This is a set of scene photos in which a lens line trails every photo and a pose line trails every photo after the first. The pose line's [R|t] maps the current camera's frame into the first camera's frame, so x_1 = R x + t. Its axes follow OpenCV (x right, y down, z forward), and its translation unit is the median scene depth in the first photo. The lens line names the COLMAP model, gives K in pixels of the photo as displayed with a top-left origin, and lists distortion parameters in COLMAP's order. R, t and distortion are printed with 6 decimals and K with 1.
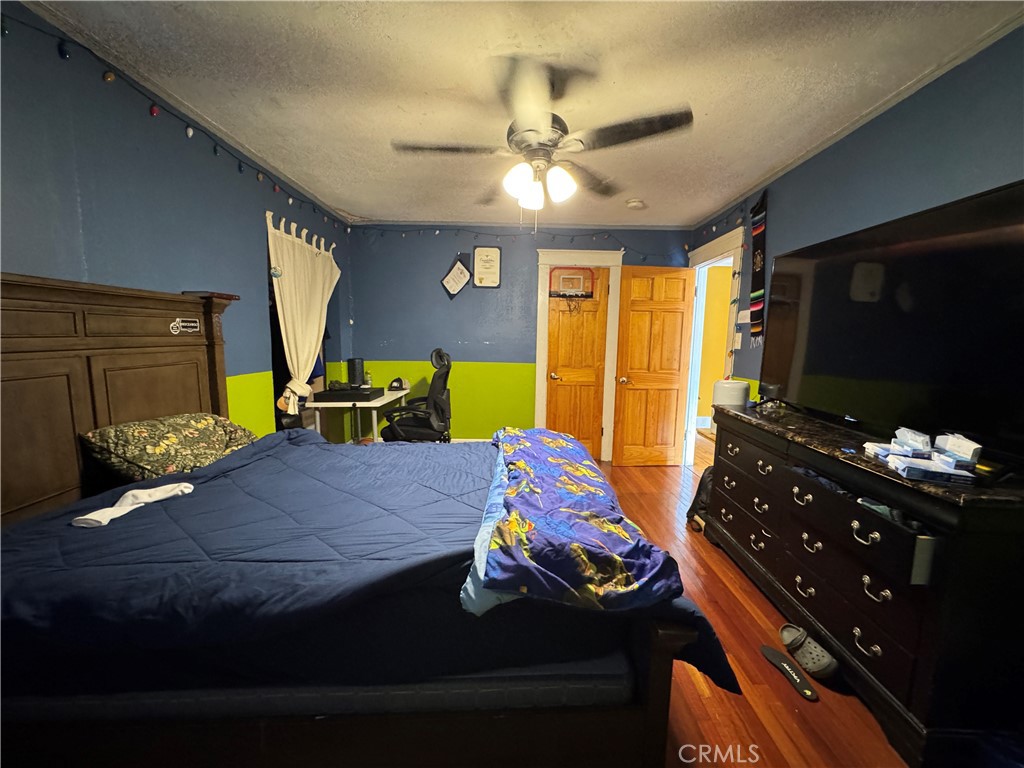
lens RADIAL K [[407.0, 0, 511.4], [0, 407.0, 385.4], [0, 0, 1]] dist [0.003164, 0.000316]
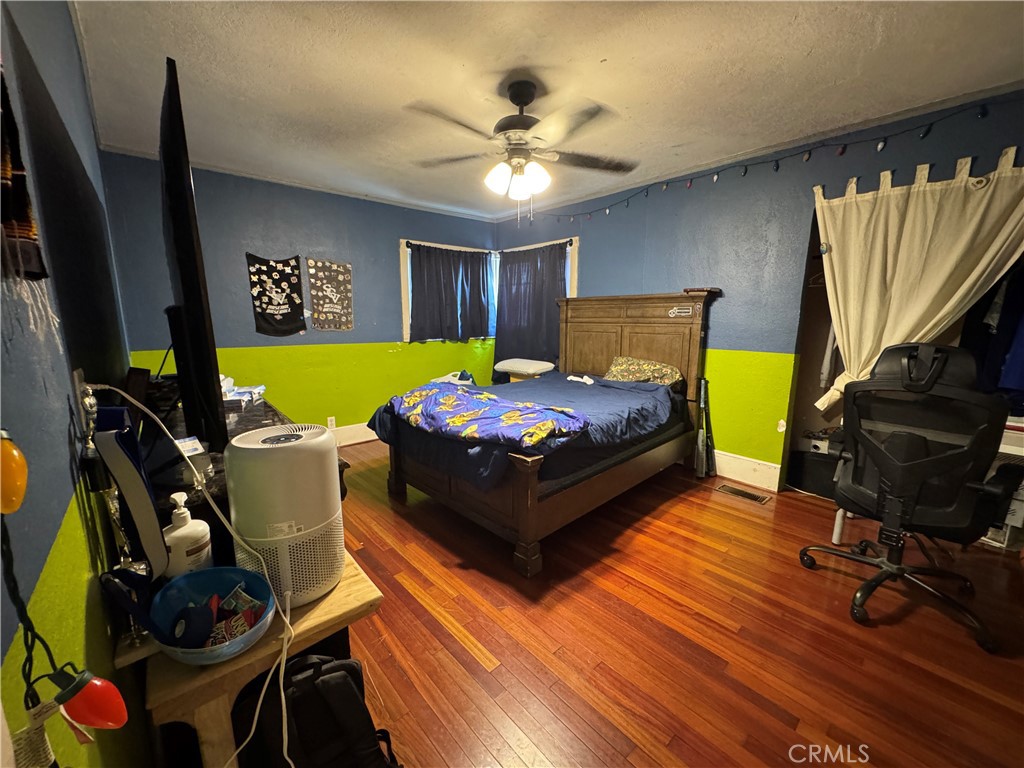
lens RADIAL K [[407.0, 0, 511.4], [0, 407.0, 385.4], [0, 0, 1]] dist [0.003164, 0.000316]
pose [[-0.730746, 0.107032, -0.674206, 0.978464], [-0.091304, 0.963434, 0.251908, -0.245568], [0.676516, 0.245638, -0.694254, 2.037588]]
